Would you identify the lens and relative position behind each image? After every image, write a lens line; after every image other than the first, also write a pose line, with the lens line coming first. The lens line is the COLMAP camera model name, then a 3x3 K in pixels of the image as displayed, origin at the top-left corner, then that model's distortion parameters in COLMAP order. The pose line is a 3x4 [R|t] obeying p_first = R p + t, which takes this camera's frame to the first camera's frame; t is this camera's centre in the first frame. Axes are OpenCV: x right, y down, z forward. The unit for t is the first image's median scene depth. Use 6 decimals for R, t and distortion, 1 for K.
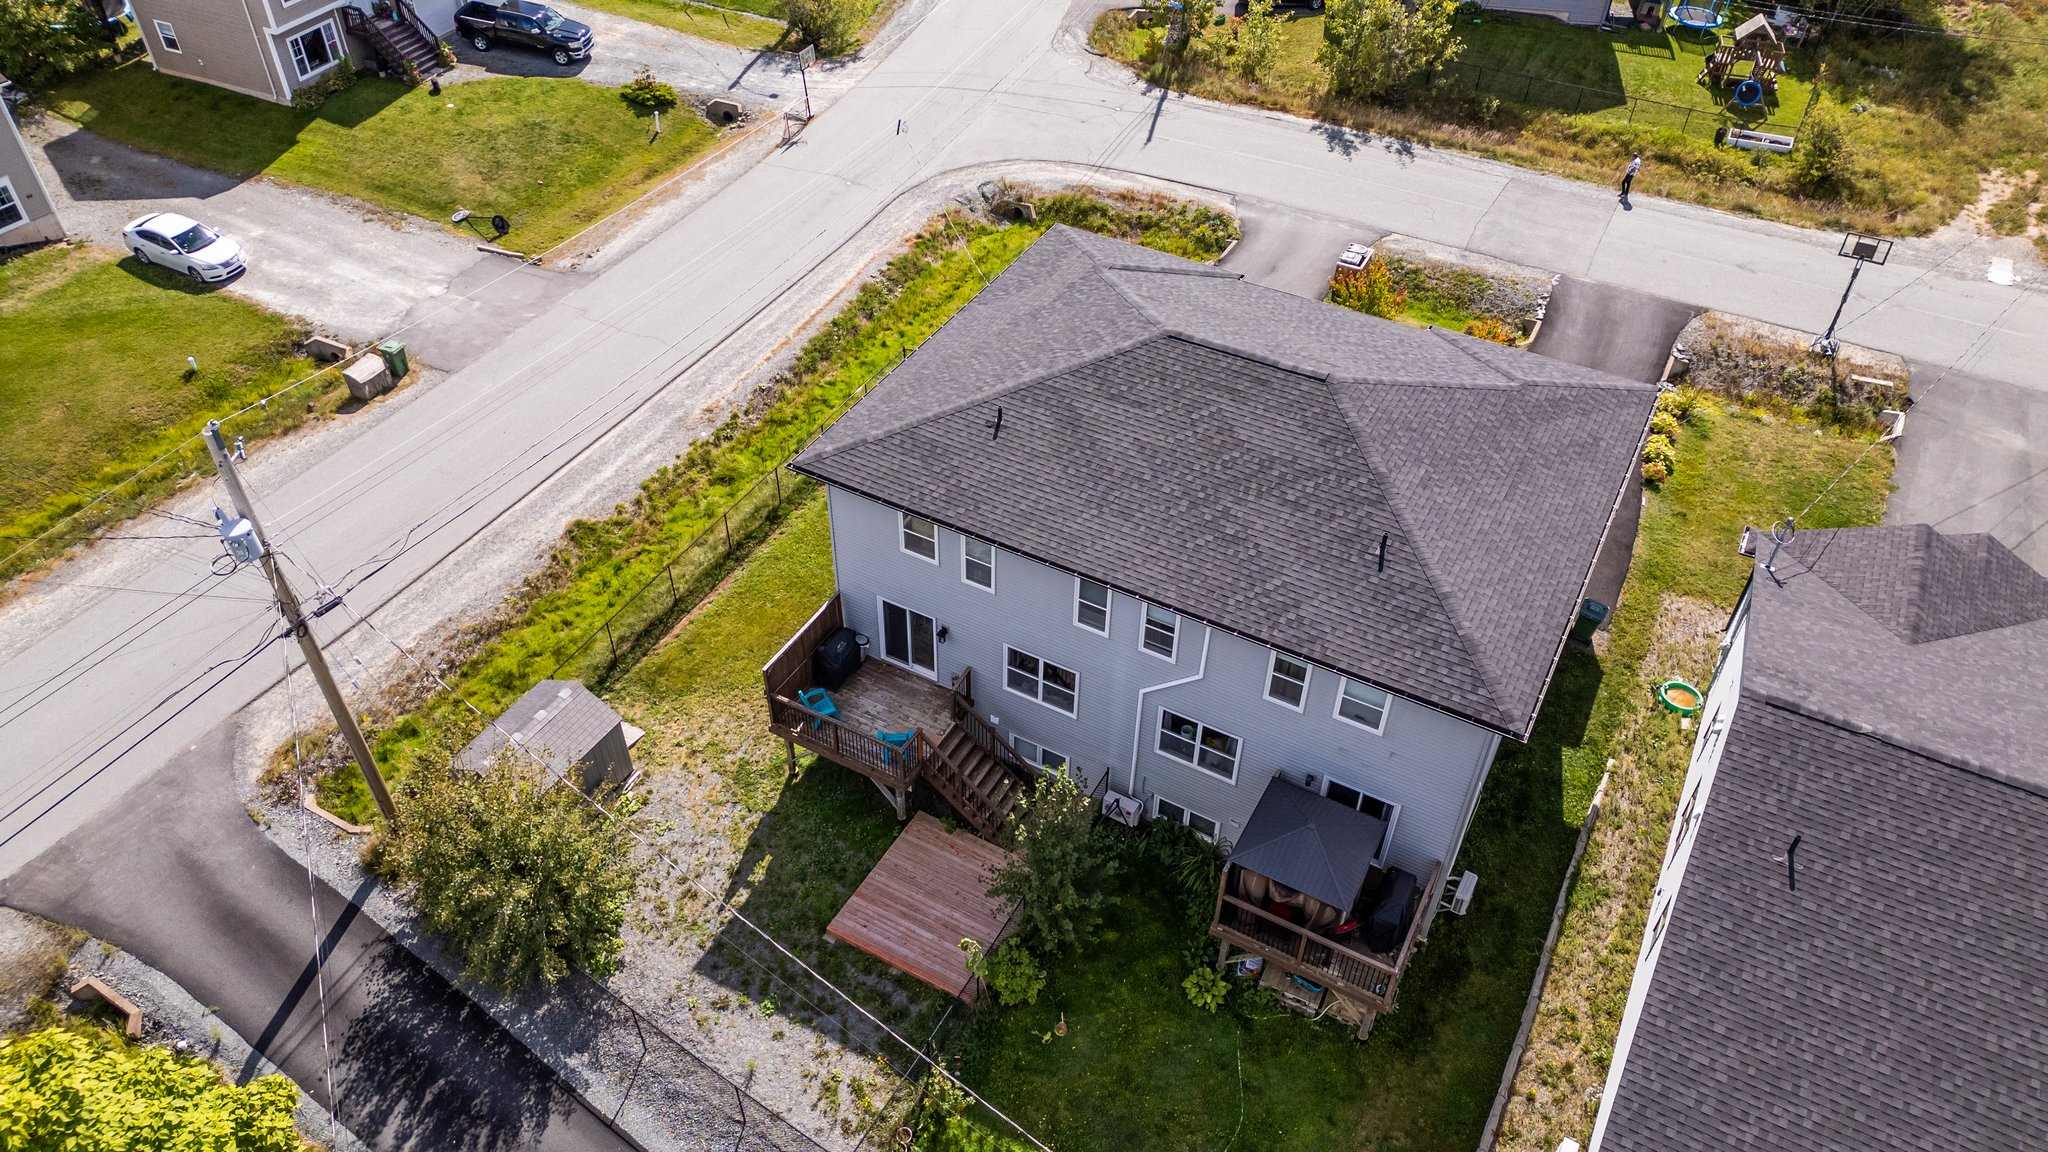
lens RADIAL K [[1436.0, 0, 1021.3], [0, 1436.0, 567.4], [0, 0, 1]] dist [0.086089, -0.089276]
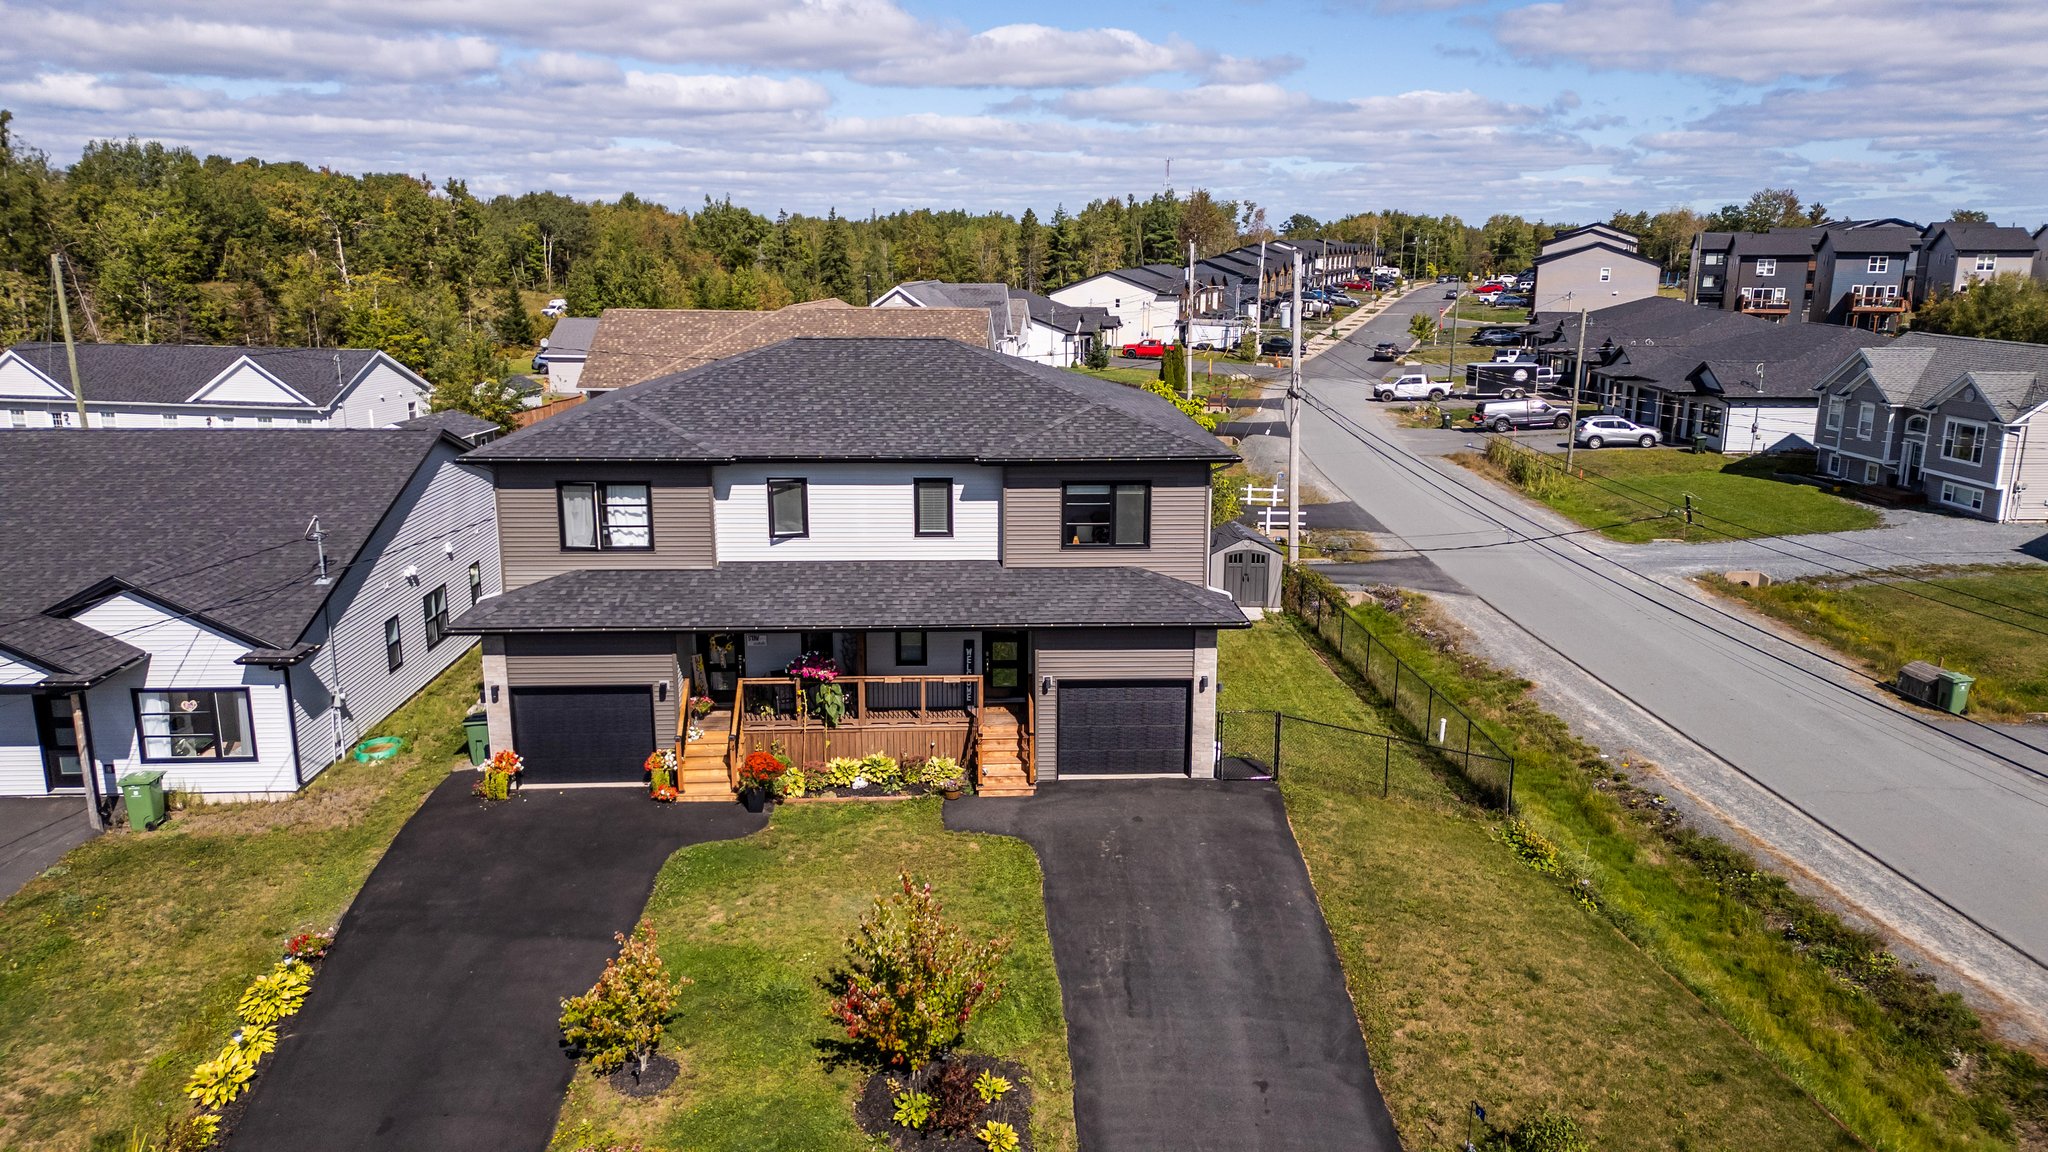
lens RADIAL K [[1424.3, 0, 1023.0], [0, 1424.3, 580.0], [0, 0, 1]] dist [0.088482, -0.093808]
pose [[-0.853269, 0.101739, -0.511451, 0.392523], [-0.358466, 0.597876, 0.716970, -0.533228], [0.378728, 0.795106, -0.473679, 1.047263]]
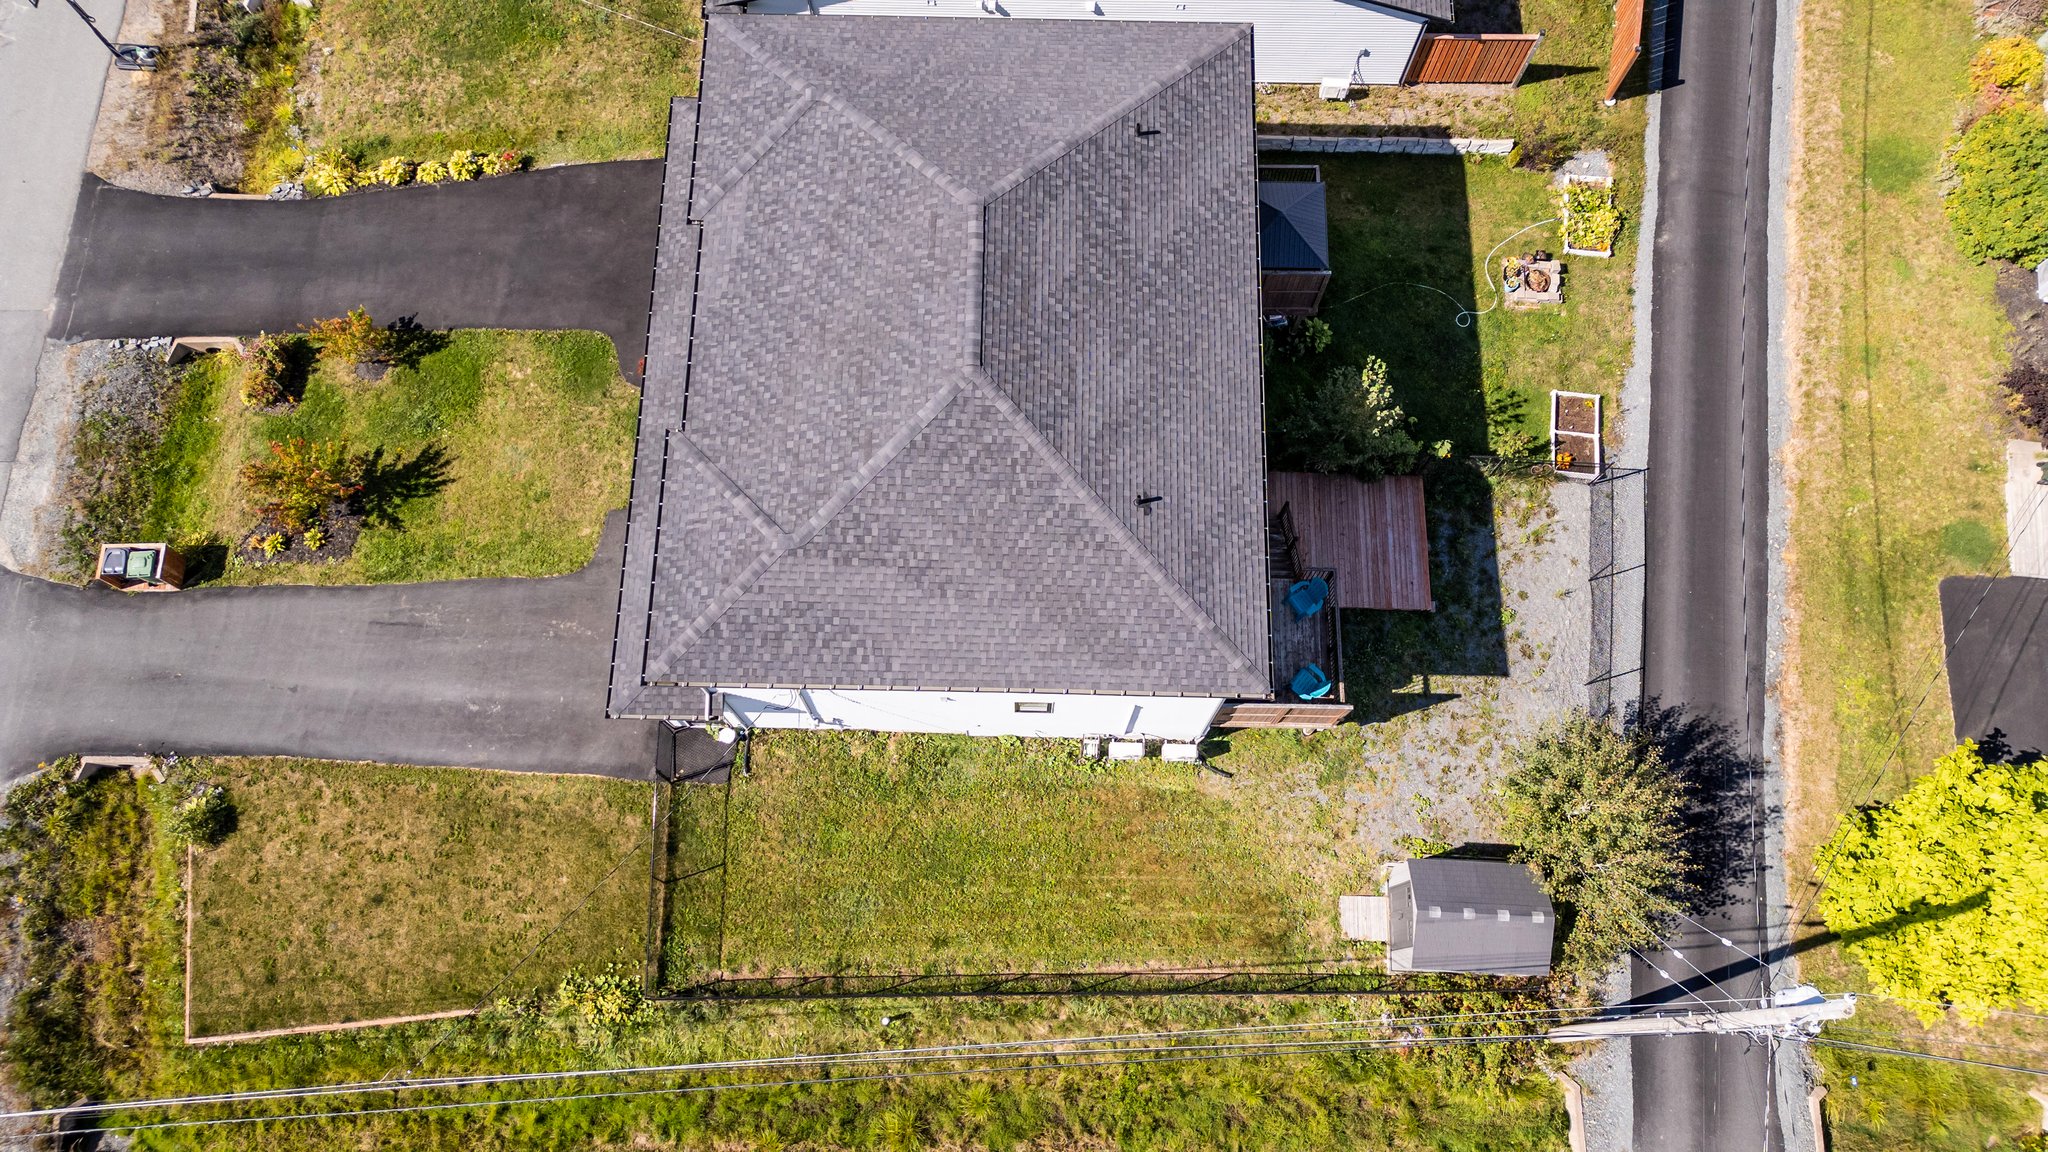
lens RADIAL K [[1424.2, 0, 1018.0], [0, 1424.2, 576.9], [0, 0, 1]] dist [0.082294, -0.078371]
pose [[-0.464837, -0.848626, 0.252507, -0.152403], [0.578640, -0.075313, 0.812098, -0.545576], [-0.670151, 0.523604, 0.526058, 0.359317]]
